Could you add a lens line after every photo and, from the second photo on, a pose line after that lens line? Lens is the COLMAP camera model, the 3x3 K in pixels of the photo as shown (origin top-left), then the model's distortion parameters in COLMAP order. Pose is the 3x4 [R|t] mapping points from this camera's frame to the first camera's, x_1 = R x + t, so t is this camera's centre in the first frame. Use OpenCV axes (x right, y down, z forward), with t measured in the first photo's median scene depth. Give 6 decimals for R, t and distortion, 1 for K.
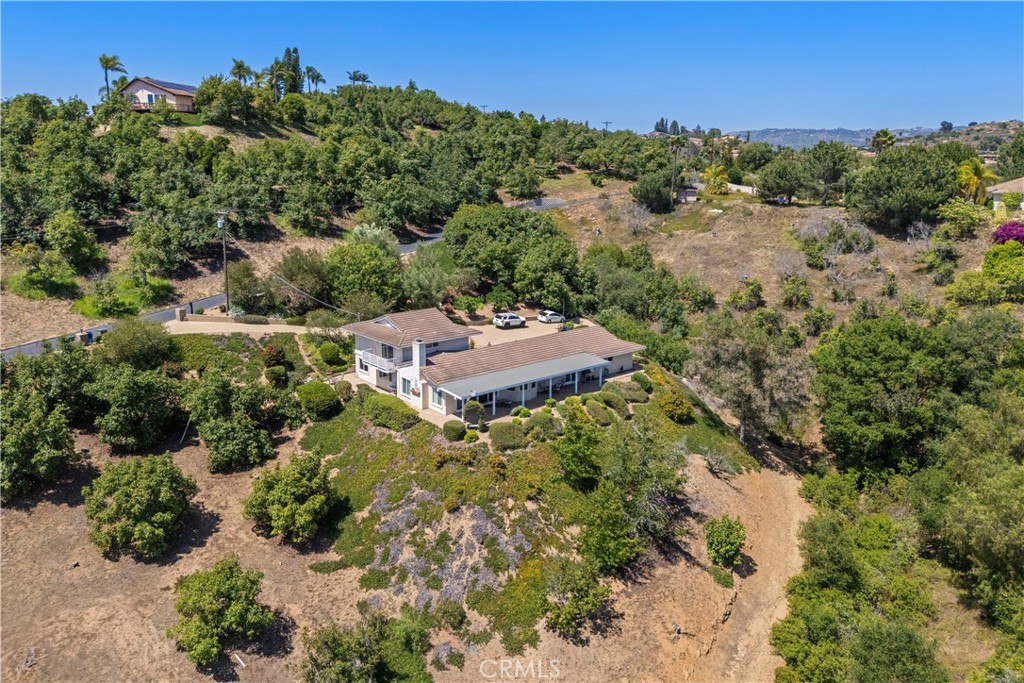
lens RADIAL K [[750.2, 0, 508.8], [0, 750.2, 289.9], [0, 0, 1]] dist [0.104078, -0.138800]
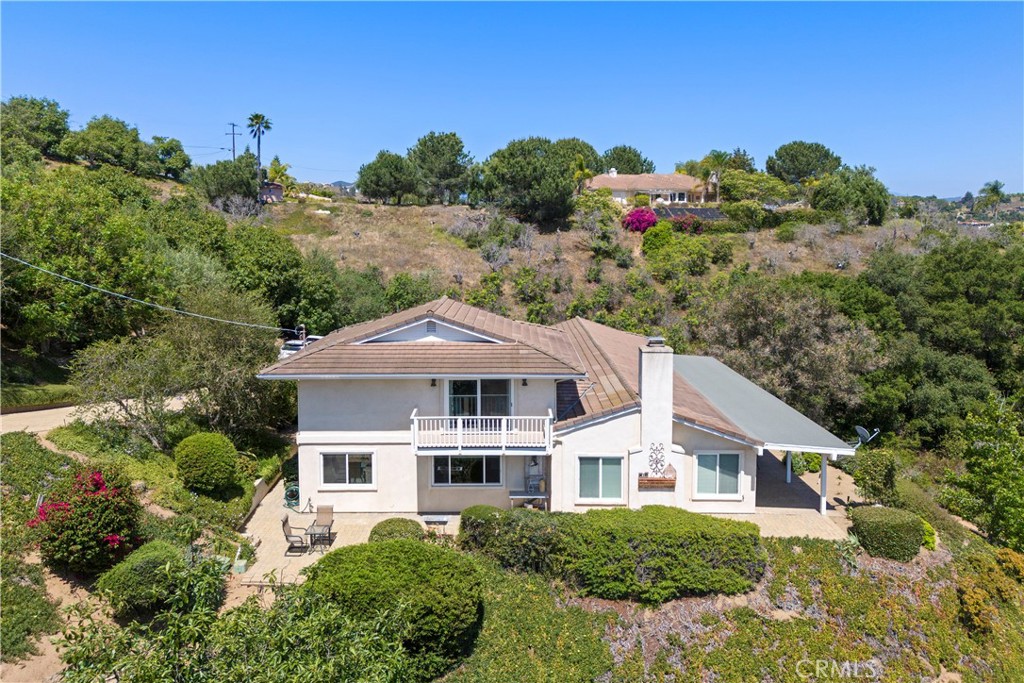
lens RADIAL K [[689.1, 0, 493.9], [0, 689.1, 339.8], [0, 0, 1]] dist [0.089990, -0.000514]
pose [[0.651127, -0.121039, 0.749255, -0.353506], [0.119961, 0.991205, 0.055875, 0.026634], [-0.749428, 0.053499, 0.659920, 0.659854]]
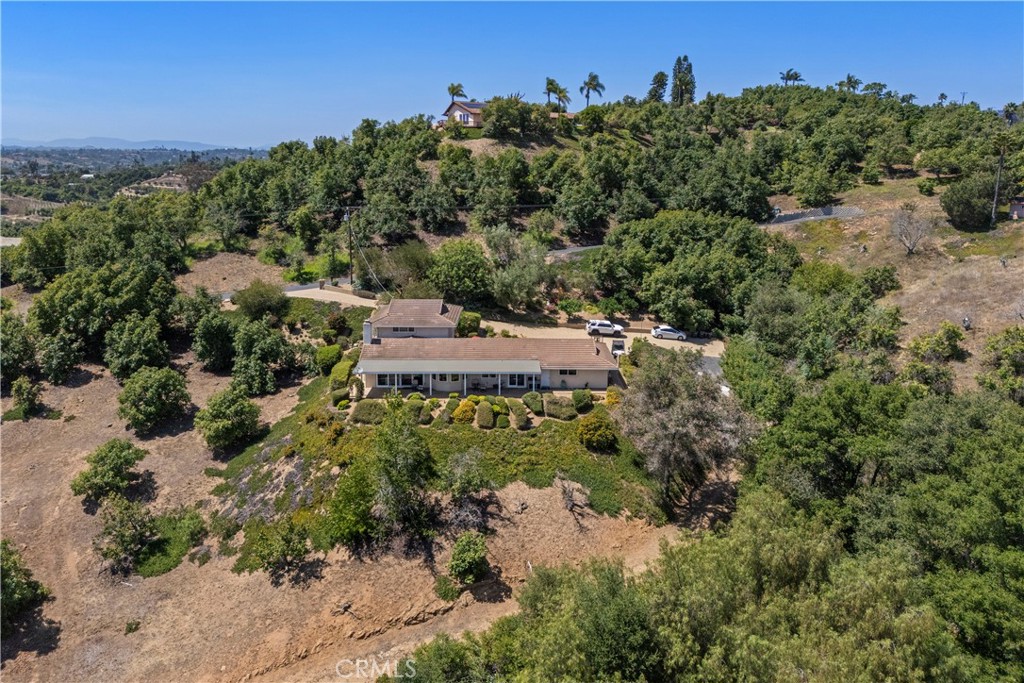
lens RADIAL K [[750.2, 0, 508.8], [0, 750.2, 289.9], [0, 0, 1]] dist [0.104078, -0.138800]
pose [[0.763504, 0.102425, -0.637629, 0.639842], [-0.104876, 0.993901, 0.034075, -0.035789], [0.637231, 0.040855, 0.769589, 0.187899]]
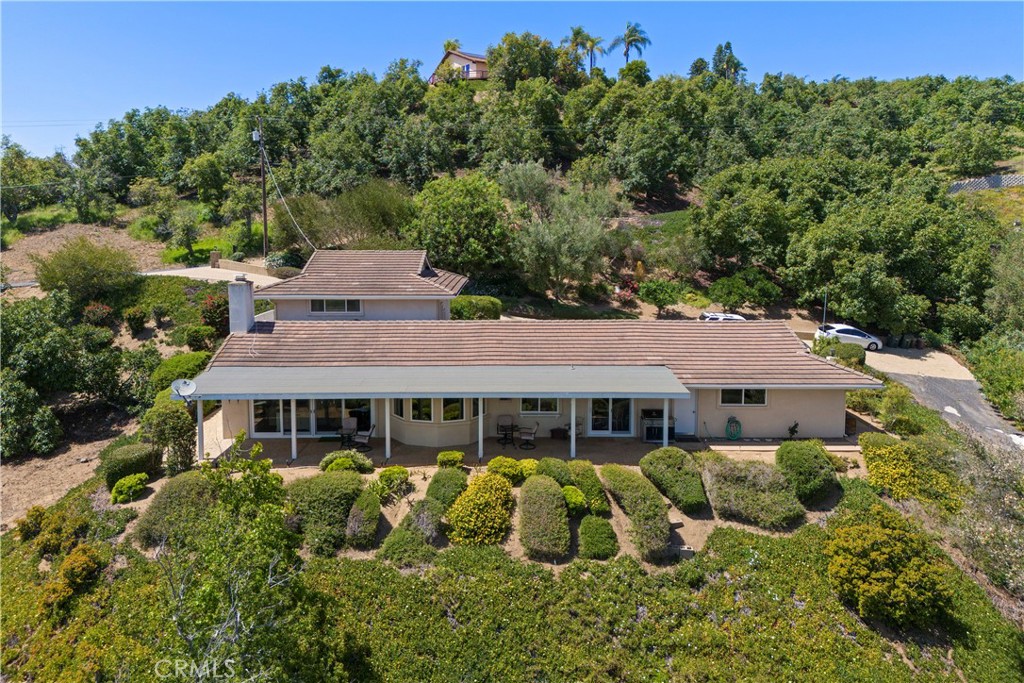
lens RADIAL K [[755.1, 0, 510.5], [0, 755.1, 298.9], [0, 0, 1]] dist [0.035981, -0.005332]
pose [[0.770228, 0.058462, -0.635084, 0.262807], [-0.101749, 0.994299, -0.031873, 0.063835], [0.629600, 0.089168, 0.771785, 0.590407]]
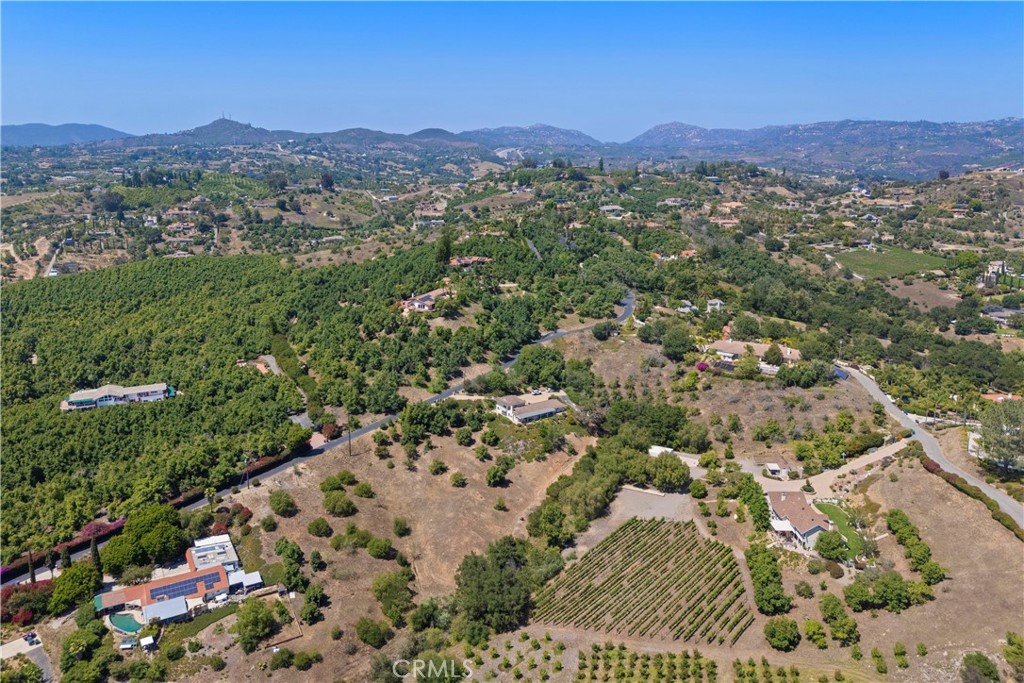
lens RADIAL K [[750.2, 0, 508.8], [0, 750.2, 289.9], [0, 0, 1]] dist [0.104078, -0.138800]
pose [[0.995223, 0.019574, -0.095642, 0.233790], [-0.017464, 0.999586, 0.022848, -0.604106], [0.096050, -0.021069, 0.995154, -2.904206]]
